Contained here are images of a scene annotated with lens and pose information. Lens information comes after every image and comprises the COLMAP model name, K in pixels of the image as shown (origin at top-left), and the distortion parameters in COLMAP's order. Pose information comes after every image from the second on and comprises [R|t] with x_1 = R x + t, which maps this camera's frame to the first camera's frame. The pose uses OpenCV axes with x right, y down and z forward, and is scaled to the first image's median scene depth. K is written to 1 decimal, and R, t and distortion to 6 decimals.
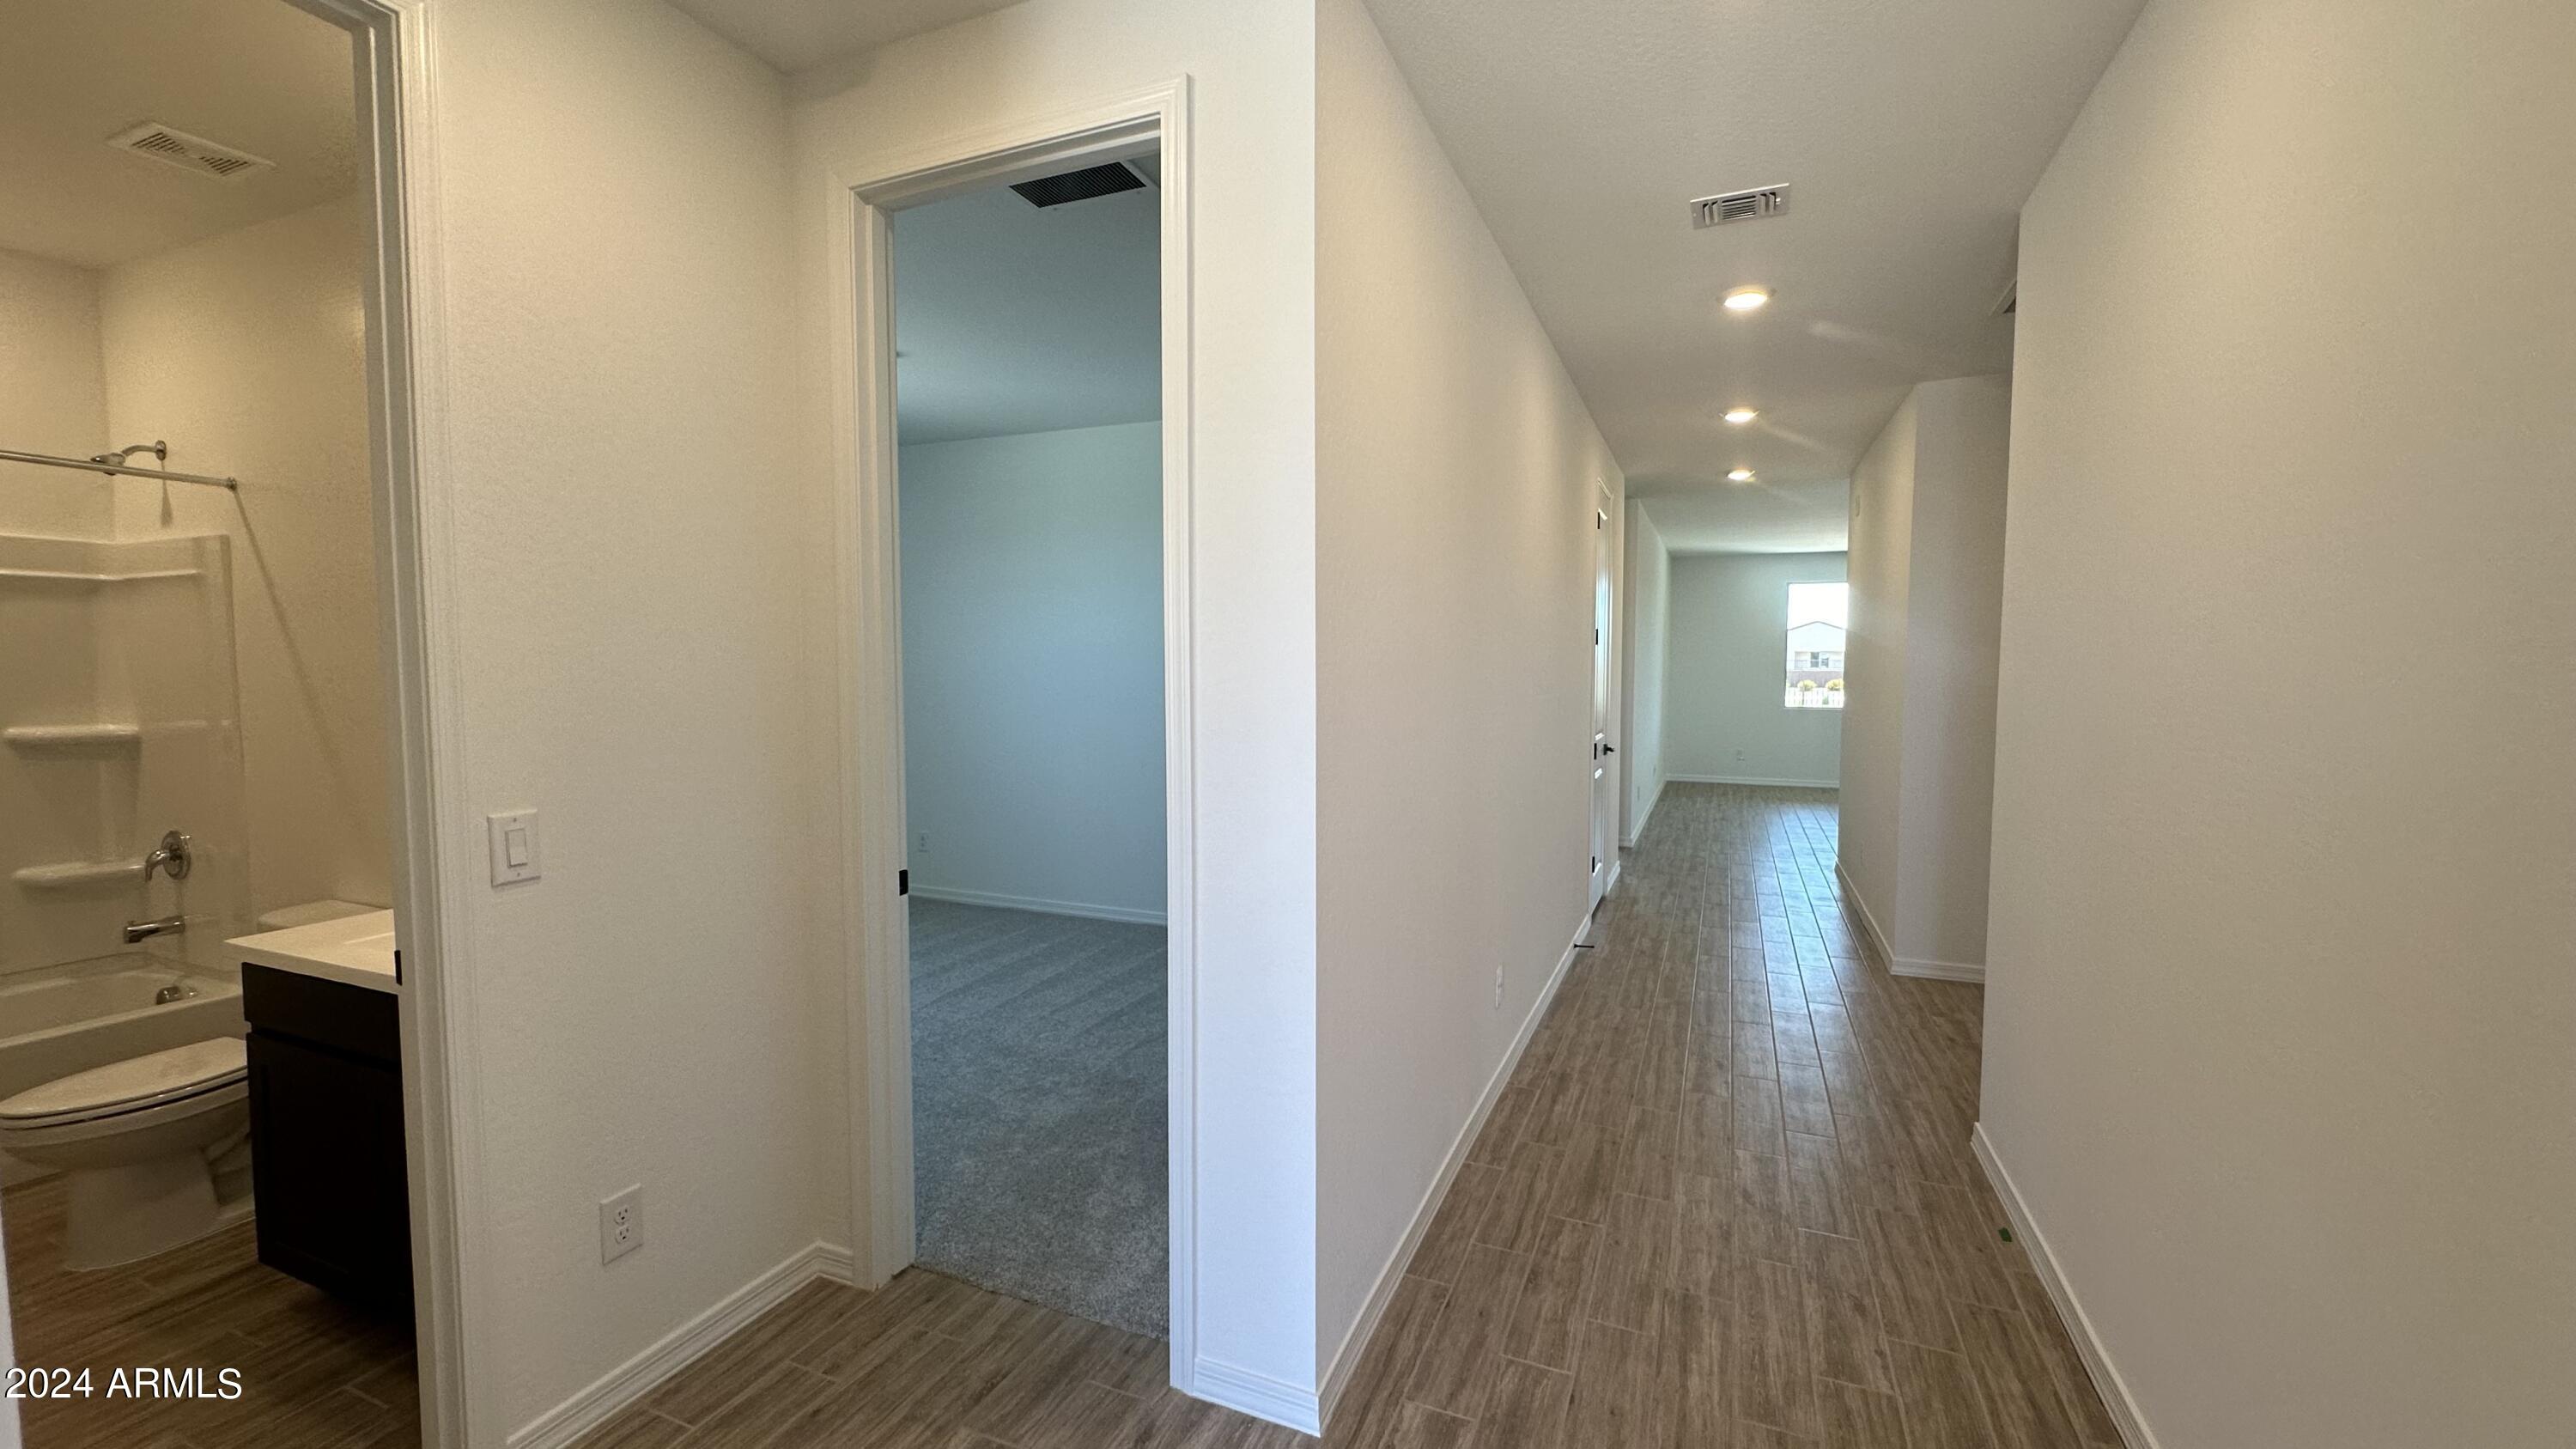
lens RADIAL K [[1027.6, 0, 1283.9], [0, 1027.6, 724.6], [0, 0, 1]] dist [-0.001851, -0.000042]
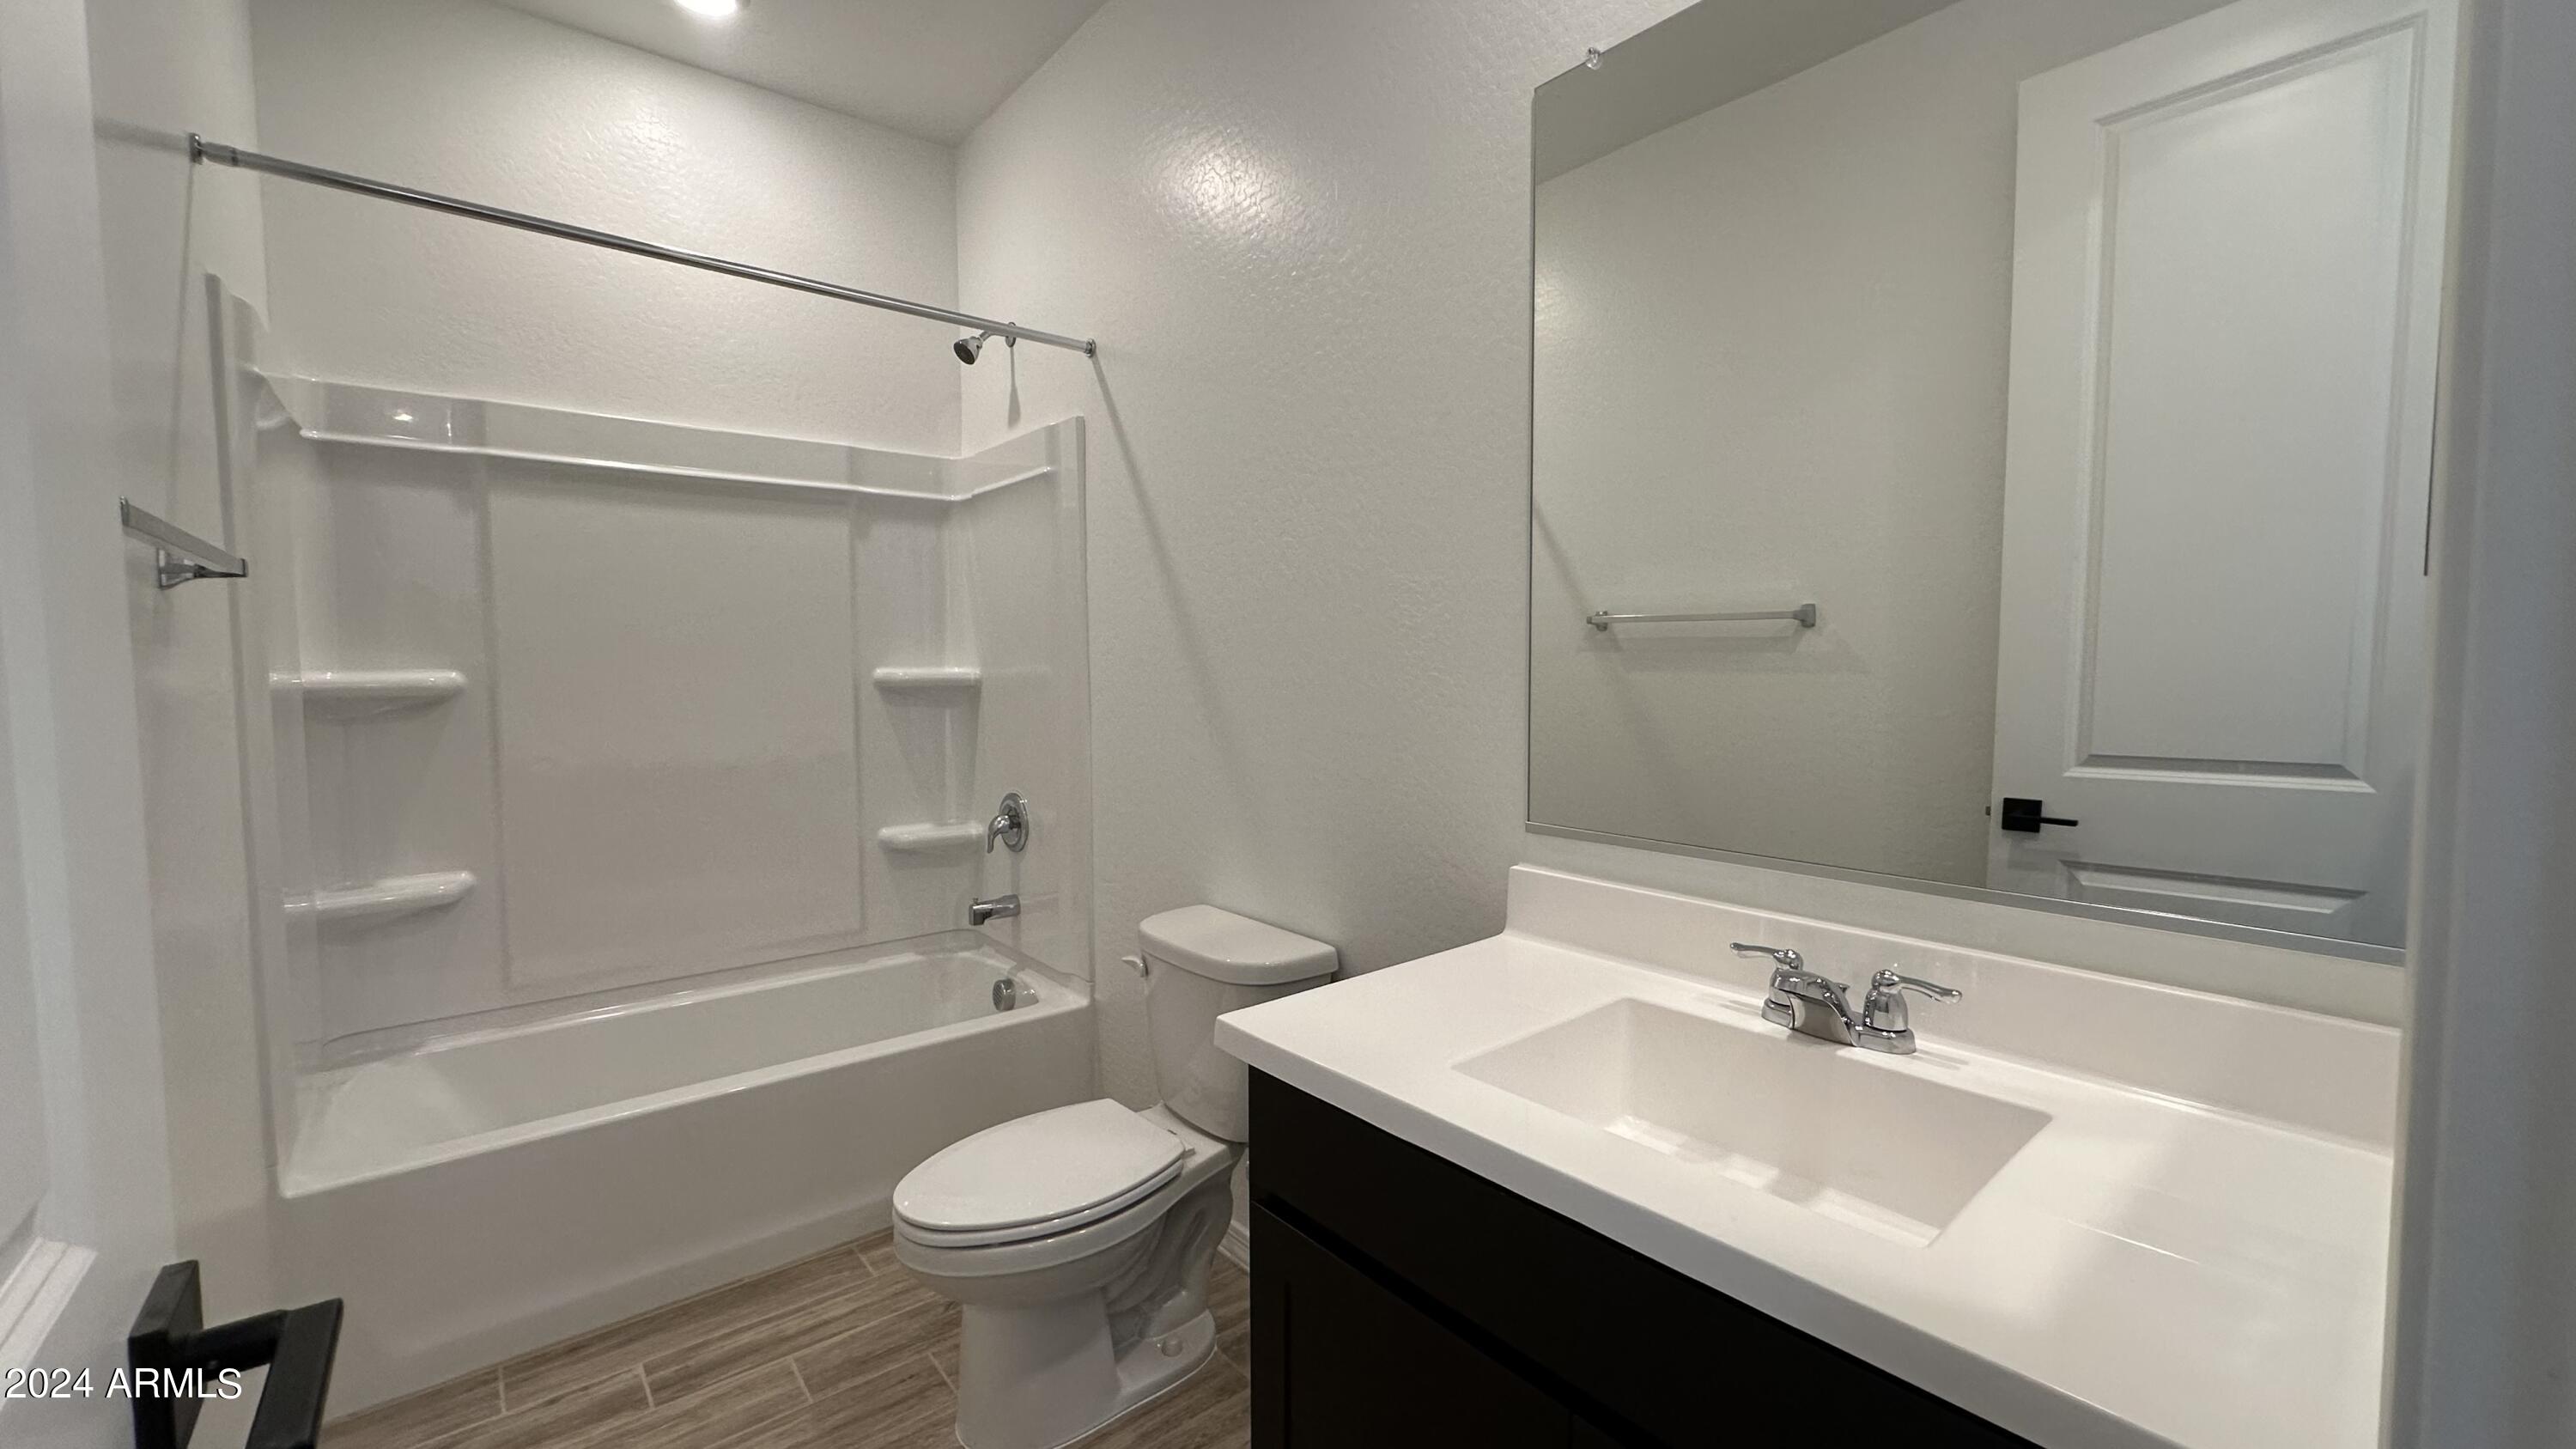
lens RADIAL K [[1027.6, 0, 1283.9], [0, 1027.6, 724.6], [0, 0, 1]] dist [-0.001851, -0.000042]
pose [[0.888033, 0.022661, -0.459221, -0.508005], [-0.020516, 0.999743, 0.009659, 0.035722], [0.459322, 0.000844, 0.888270, 0.362177]]
